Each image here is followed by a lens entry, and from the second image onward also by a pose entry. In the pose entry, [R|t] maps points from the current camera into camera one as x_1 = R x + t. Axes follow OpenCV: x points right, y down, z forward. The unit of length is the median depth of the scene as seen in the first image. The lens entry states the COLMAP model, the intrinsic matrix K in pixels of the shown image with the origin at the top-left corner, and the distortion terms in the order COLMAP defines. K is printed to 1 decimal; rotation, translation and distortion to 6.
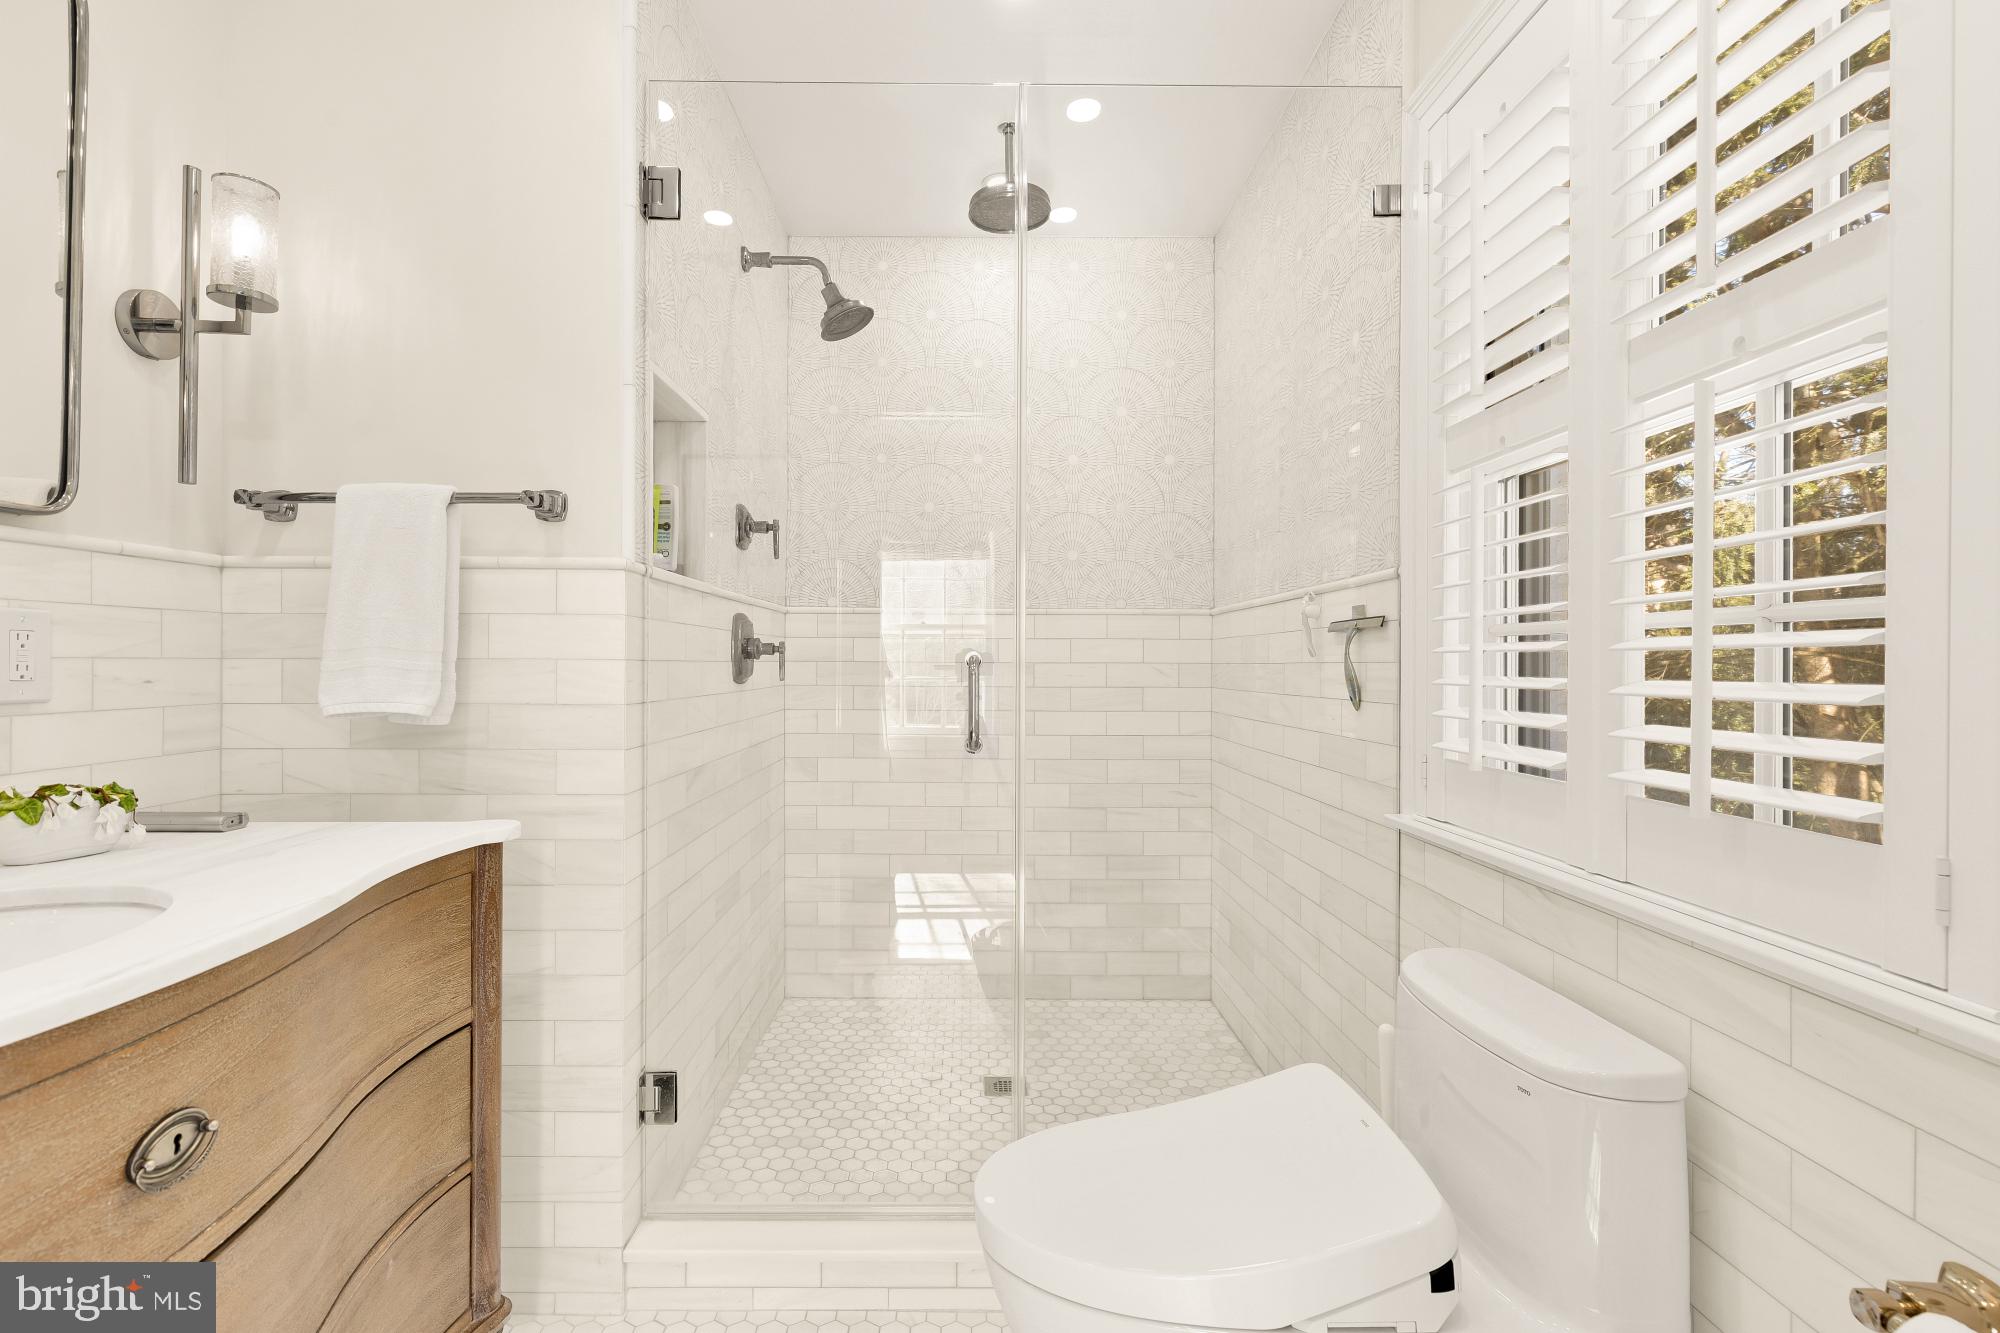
lens RADIAL K [[895.6, 0, 987.5], [0, 895.6, 663.2], [0, 0, 1]] dist [0.007183, -0.002070]
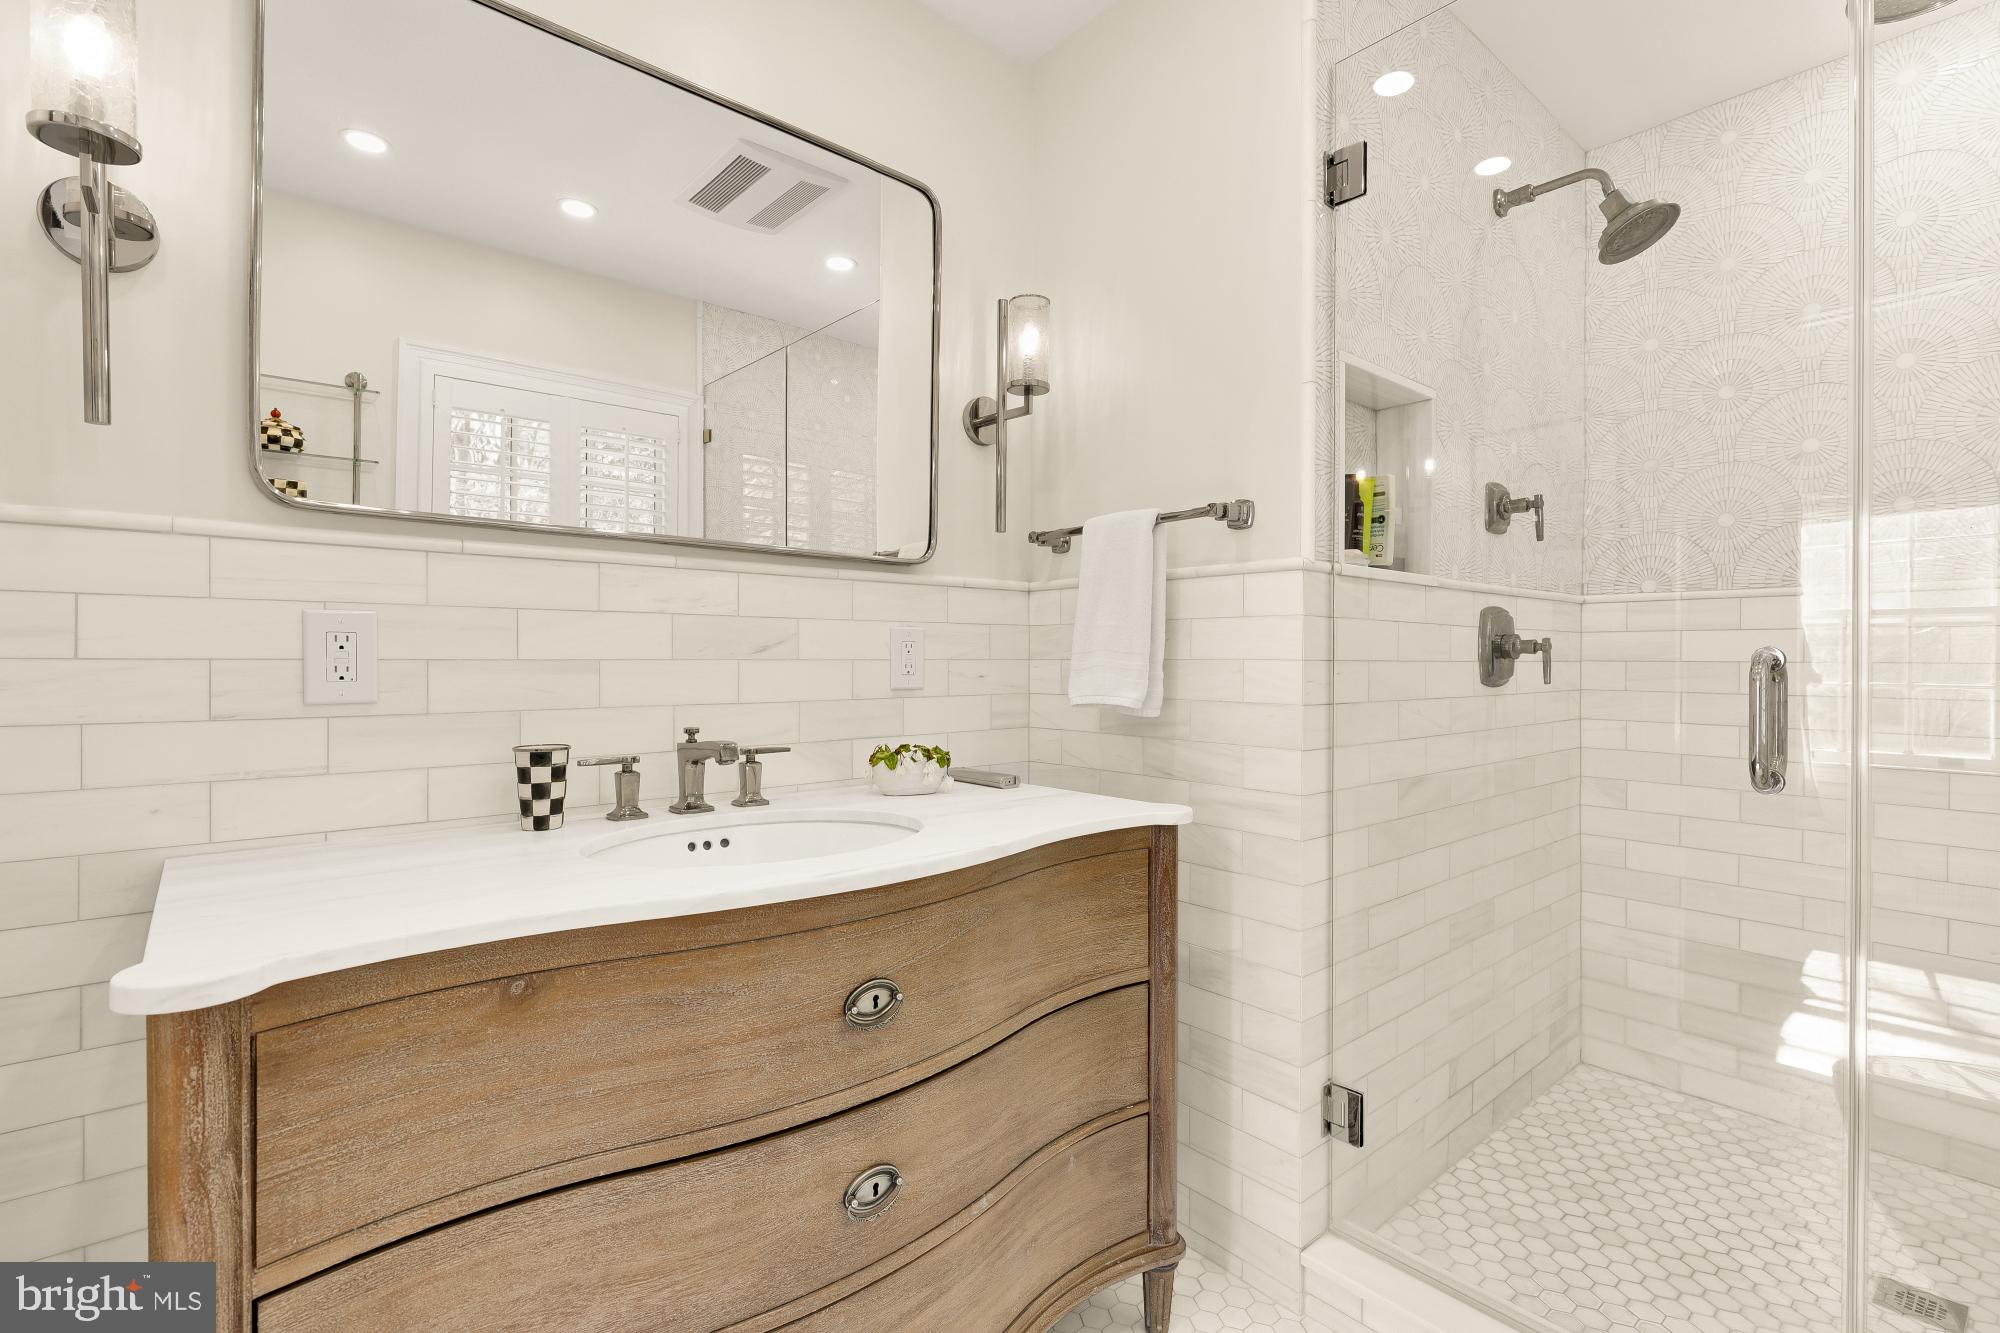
lens RADIAL K [[895.6, 0, 995.2], [0, 895.6, 665.5], [0, 0, 1]] dist [0.007183, -0.002070]
pose [[0.657019, 0.002317, -0.753870, 0.120276], [-0.000580, 0.999997, 0.002568, -0.000122], [0.753874, -0.001250, 0.657018, 0.088660]]
